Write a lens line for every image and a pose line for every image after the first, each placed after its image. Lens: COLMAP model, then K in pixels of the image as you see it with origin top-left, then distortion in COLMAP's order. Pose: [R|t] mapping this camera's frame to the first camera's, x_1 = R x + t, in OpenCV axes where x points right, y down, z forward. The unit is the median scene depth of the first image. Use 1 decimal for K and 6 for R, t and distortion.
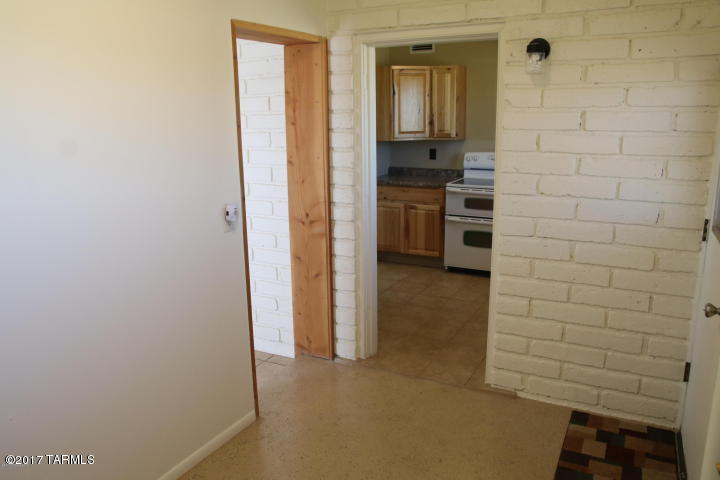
lens RADIAL K [[561.5, 0, 360.0], [0, 561.5, 240.0], [0, 0, 1]] dist [-0.139719, 0.130215]
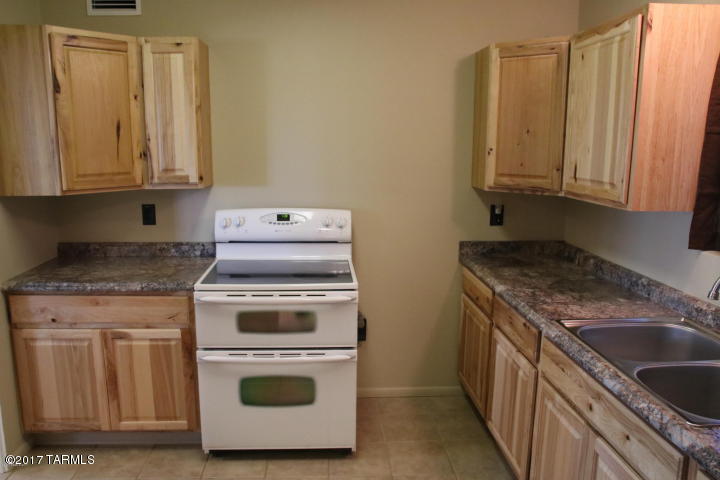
lens RADIAL K [[561.5, 0, 360.0], [0, 561.5, 240.0], [0, 0, 1]] dist [-0.139719, 0.130215]
pose [[0.850627, -0.074593, 0.520451, 0.032381], [0.092959, 0.995627, -0.009235, -0.115694], [-0.517487, 0.056236, 0.853841, 0.503771]]
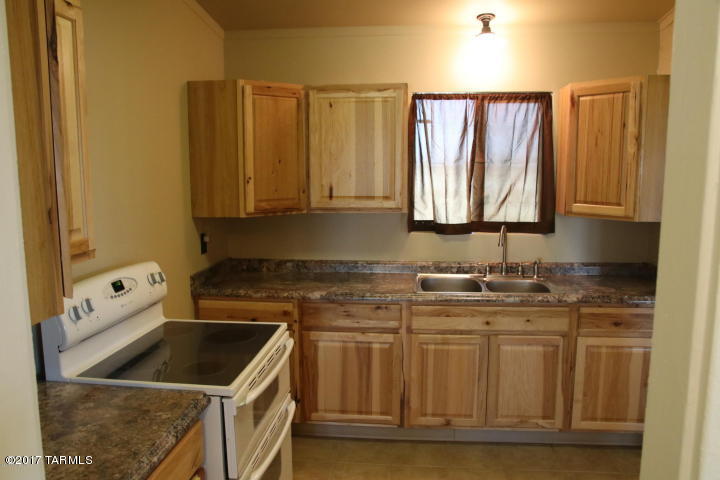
lens RADIAL K [[561.5, 0, 360.0], [0, 561.5, 240.0], [0, 0, 1]] dist [-0.139719, 0.130215]
pose [[-0.374306, -0.107957, 0.921000, -0.140864], [0.200262, 0.960352, 0.193959, -0.215981], [-0.905423, 0.257041, -0.337845, 0.964206]]
